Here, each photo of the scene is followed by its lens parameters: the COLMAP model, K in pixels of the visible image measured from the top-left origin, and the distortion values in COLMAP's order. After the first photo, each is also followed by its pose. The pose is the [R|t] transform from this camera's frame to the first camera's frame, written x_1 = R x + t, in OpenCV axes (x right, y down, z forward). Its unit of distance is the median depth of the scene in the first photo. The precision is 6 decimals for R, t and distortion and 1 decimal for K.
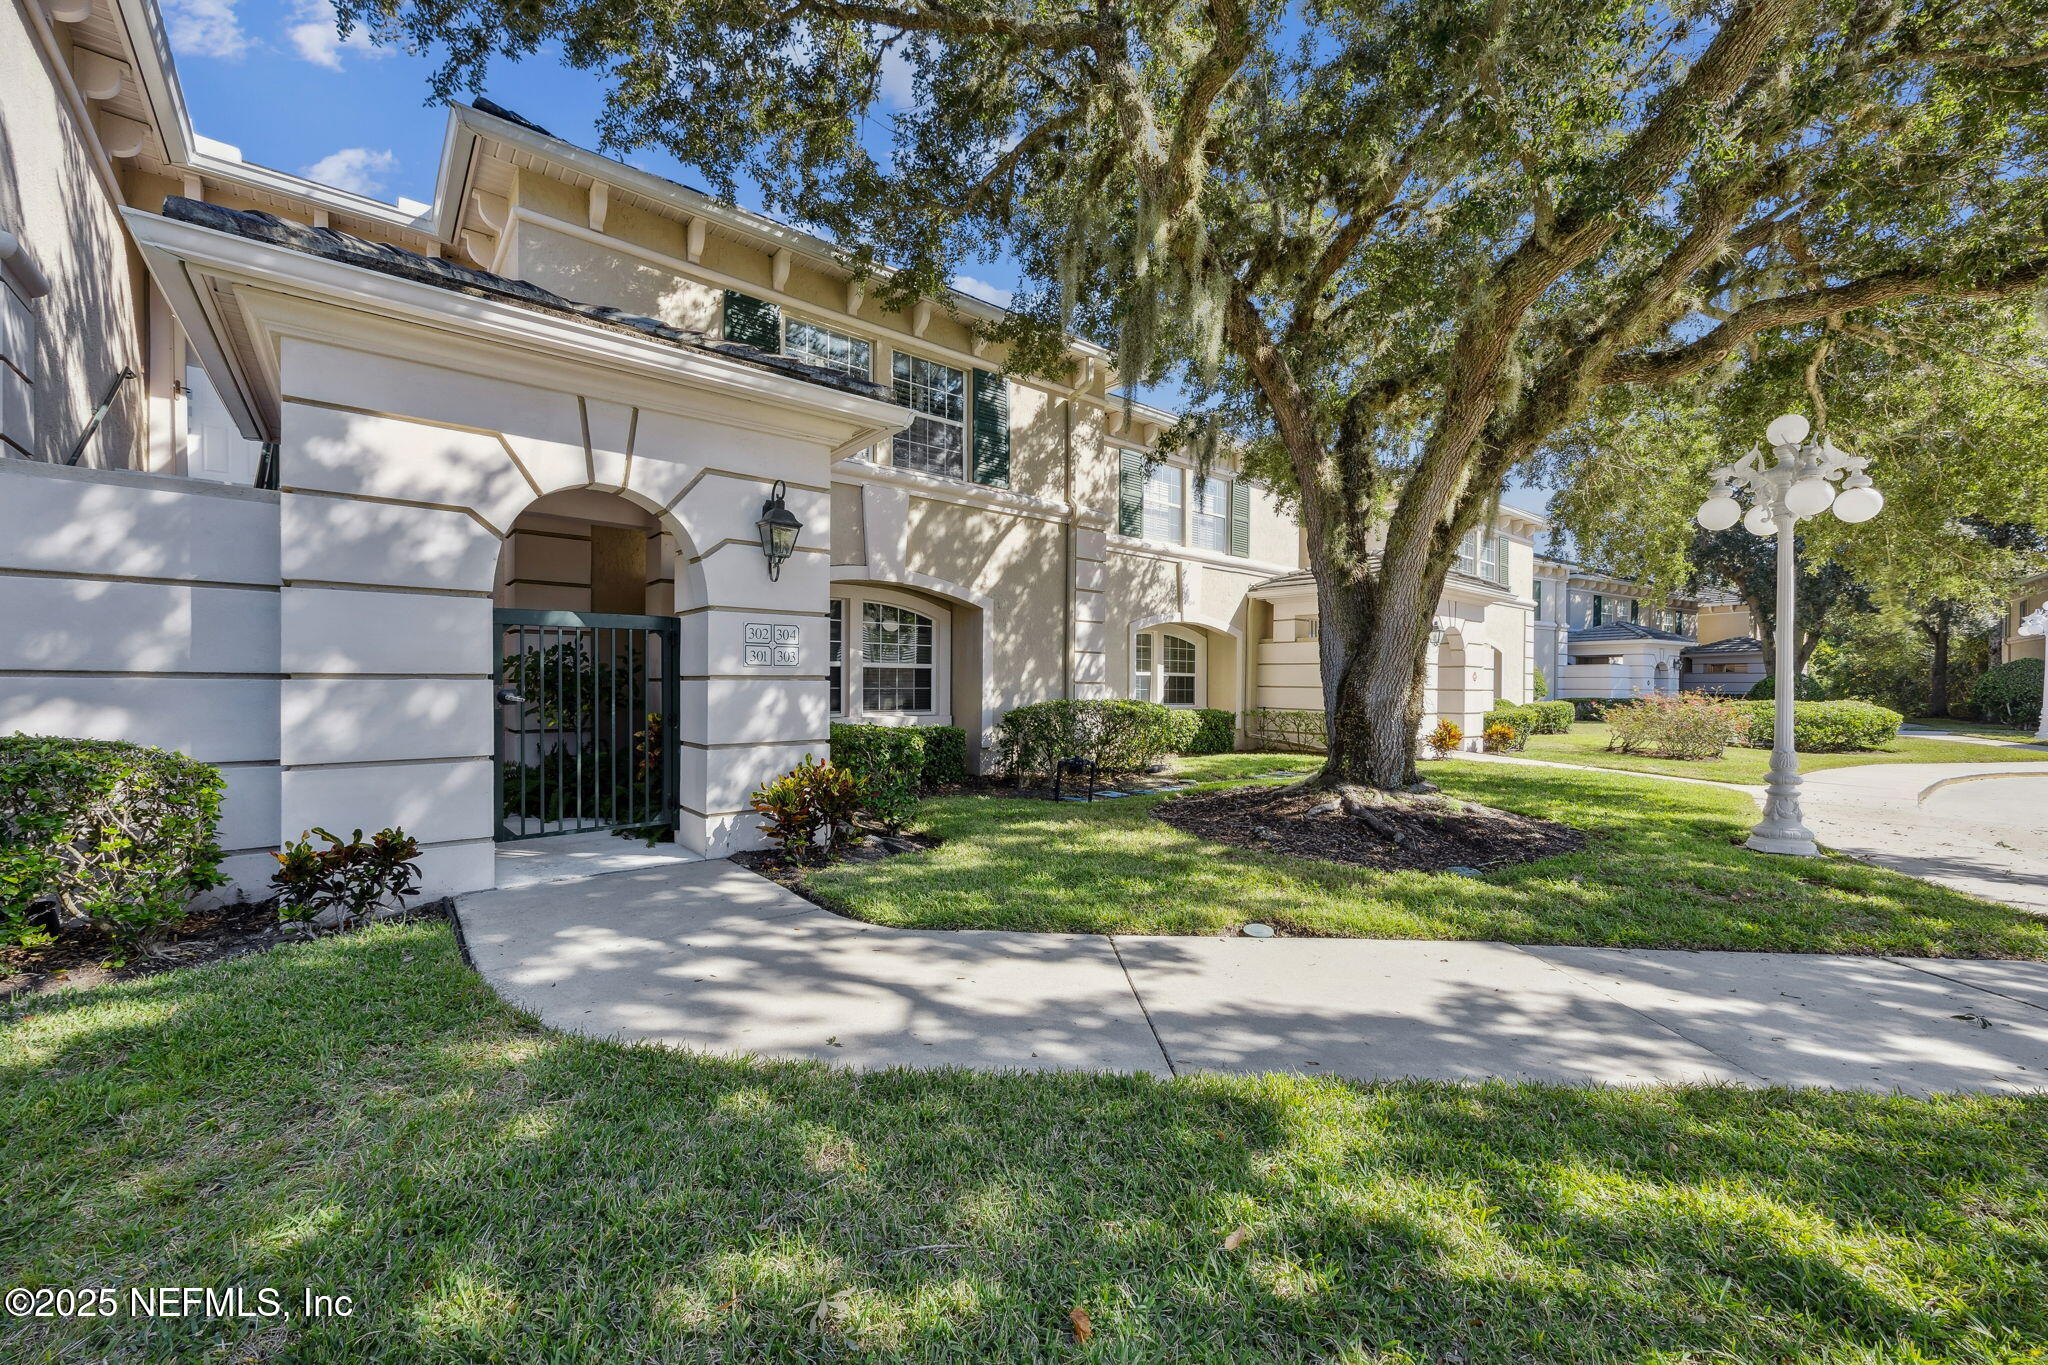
lens RADIAL K [[829.4, 0, 1021.9], [0, 829.4, 680.5], [0, 0, 1]] dist [0.001283, 0.000156]
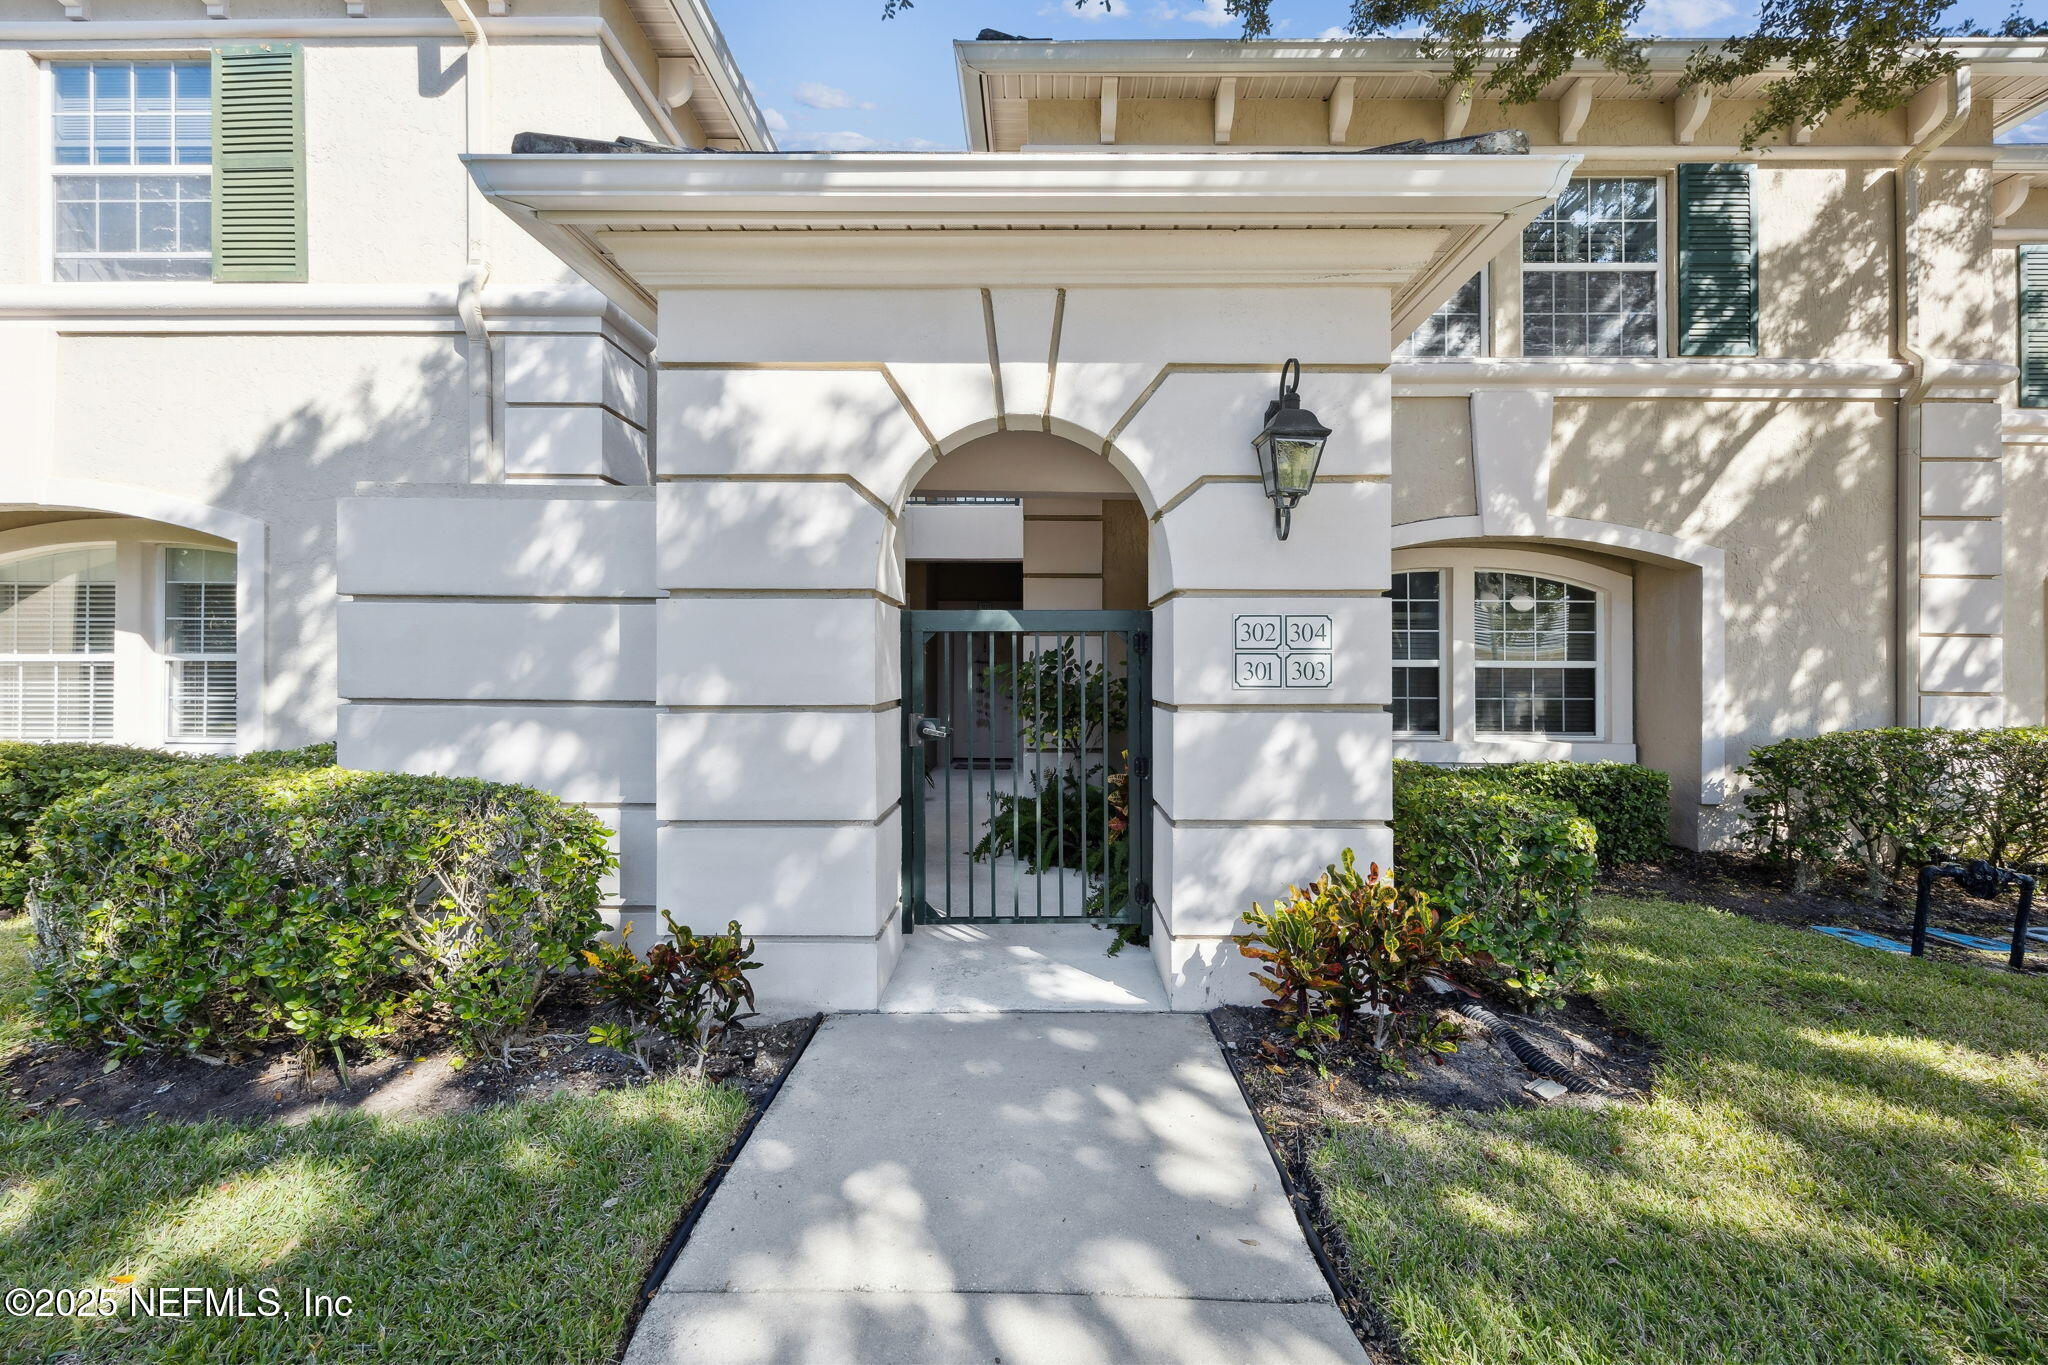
lens RADIAL K [[829.4, 0, 1028.3], [0, 829.4, 658.7], [0, 0, 1]] dist [0.001283, 0.000156]
pose [[0.767337, -0.005911, -0.641217, -0.037565], [0.001930, 0.999974, -0.006909, -0.018561], [0.641241, 0.004064, 0.767329, 0.245681]]
